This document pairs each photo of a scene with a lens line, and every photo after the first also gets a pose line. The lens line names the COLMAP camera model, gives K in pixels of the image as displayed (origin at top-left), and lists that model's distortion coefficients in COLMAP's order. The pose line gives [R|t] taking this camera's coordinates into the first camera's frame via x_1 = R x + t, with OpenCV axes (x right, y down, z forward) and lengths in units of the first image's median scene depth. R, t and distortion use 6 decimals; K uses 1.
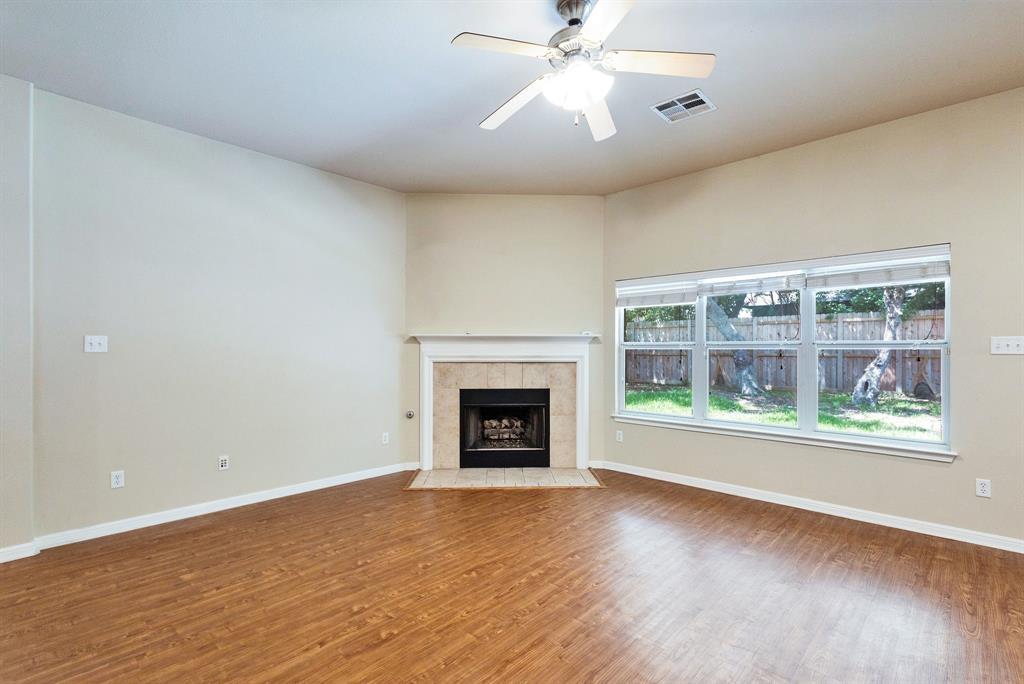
lens RADIAL K [[471.9, 0, 510.6], [0, 471.9, 349.0], [0, 0, 1]] dist [0.013224, -0.001899]
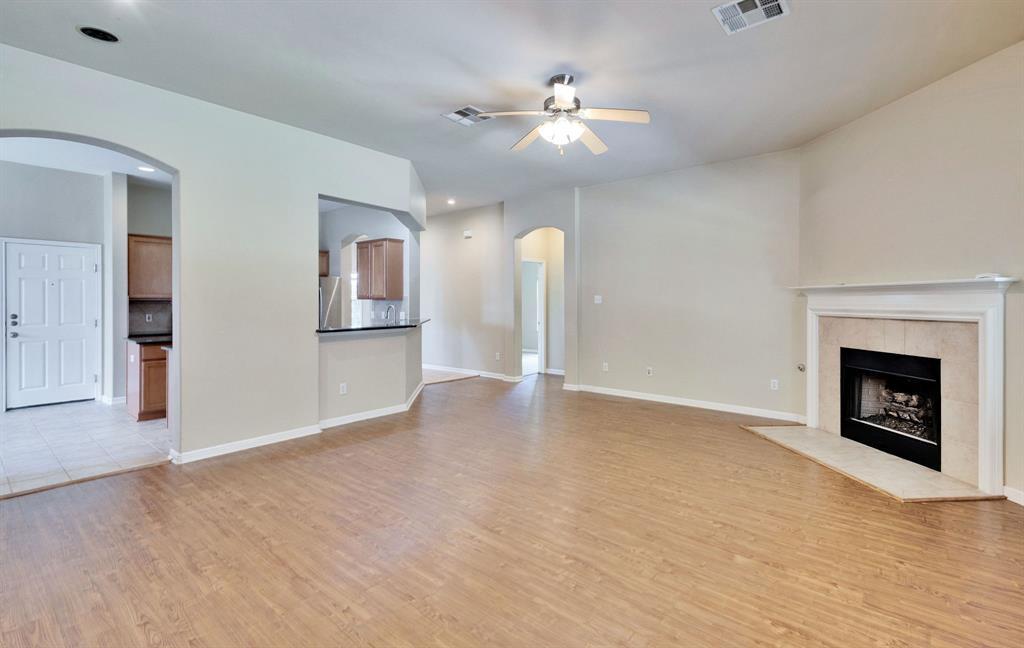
lens RADIAL K [[470.4, 0, 514.9], [0, 470.4, 293.4], [0, 0, 1]] dist [0.004524, 0.000087]
pose [[0.053992, -0.018809, -0.998364, 0.746212], [-0.000488, 0.999822, -0.018863, 0.001126], [0.998541, 0.001505, 0.053974, 0.341256]]
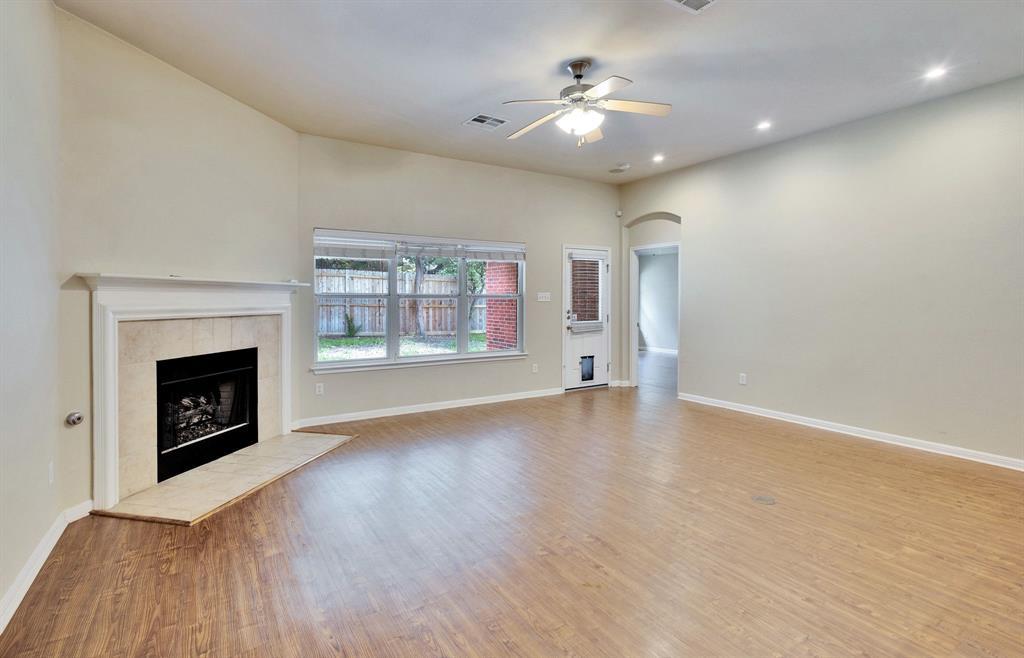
lens RADIAL K [[490.6, 0, 489.9], [0, 490.6, 305.3], [0, 0, 1]] dist [0.020309, 0.000582]
pose [[0.272278, -0.011243, 0.962153, -0.634004], [0.000637, 0.999934, 0.011504, 0.001124], [-0.962218, -0.002520, 0.272267, 0.379795]]
